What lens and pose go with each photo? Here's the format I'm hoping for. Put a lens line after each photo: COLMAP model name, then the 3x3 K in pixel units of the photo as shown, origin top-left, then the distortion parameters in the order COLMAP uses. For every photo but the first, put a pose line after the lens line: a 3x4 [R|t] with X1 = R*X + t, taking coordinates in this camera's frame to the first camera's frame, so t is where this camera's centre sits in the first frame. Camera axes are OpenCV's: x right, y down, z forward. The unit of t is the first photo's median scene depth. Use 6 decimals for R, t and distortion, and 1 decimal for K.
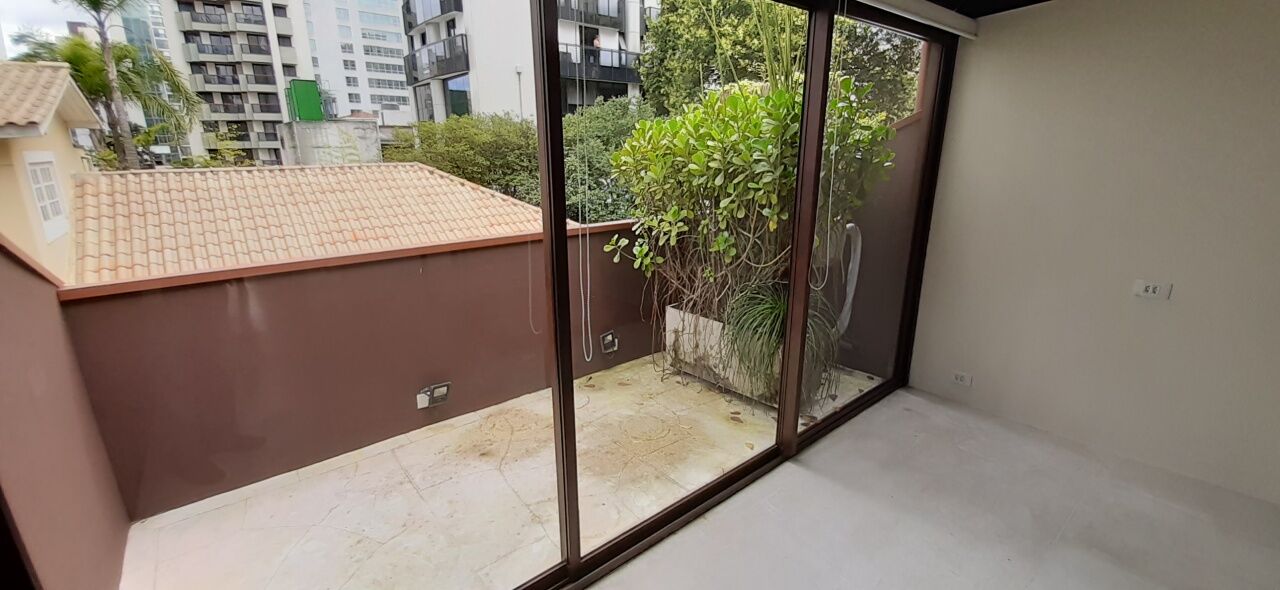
lens RADIAL K [[516.1, 0, 637.4], [0, 516.1, 295.2], [0, 0, 1]] dist [-0.000563, -0.008469]
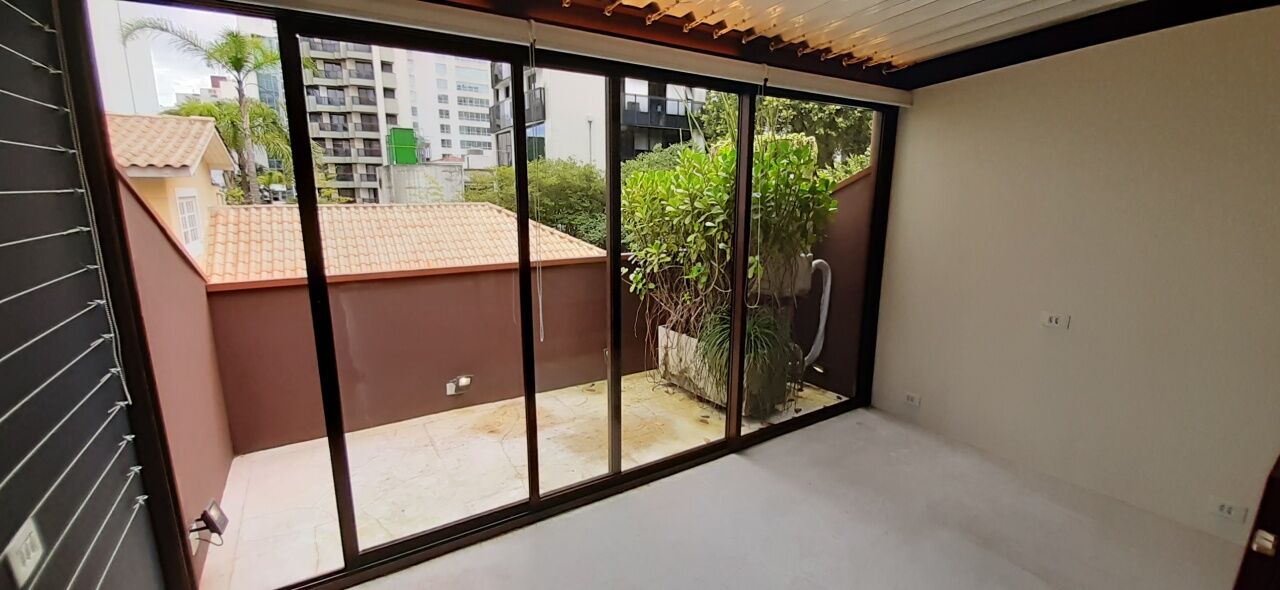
lens RADIAL K [[512.8, 0, 638.7], [0, 512.8, 297.0], [0, 0, 1]] dist [-0.000123, -0.000054]
pose [[0.991723, 0.035433, -0.123411, 0.029971], [-0.044454, 0.996476, -0.071129, 0.008130], [0.120456, 0.076026, 0.989803, -0.033026]]
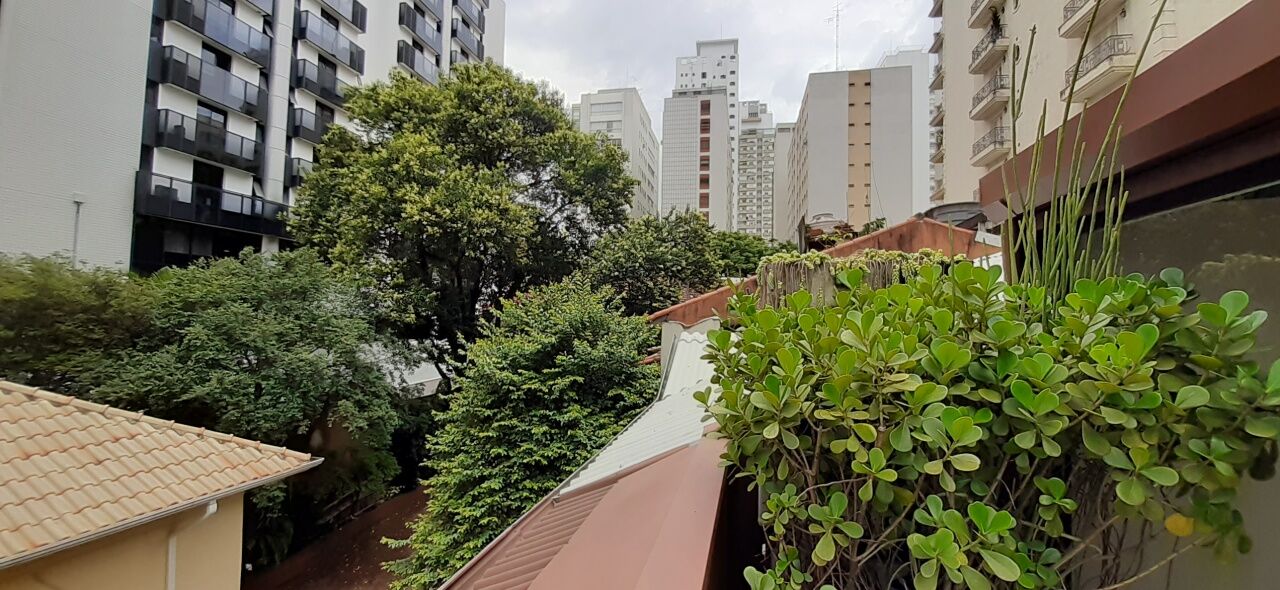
lens RADIAL K [[528.7, 0, 640.0], [0, 528.7, 295.0], [0, 0, 1]] dist [-0.001740, -0.000259]
pose [[0.803344, 0.051639, 0.593272, -0.069591], [0.135798, 0.954101, -0.266929, -0.042136], [-0.579825, 0.295001, 0.759458, 0.118739]]
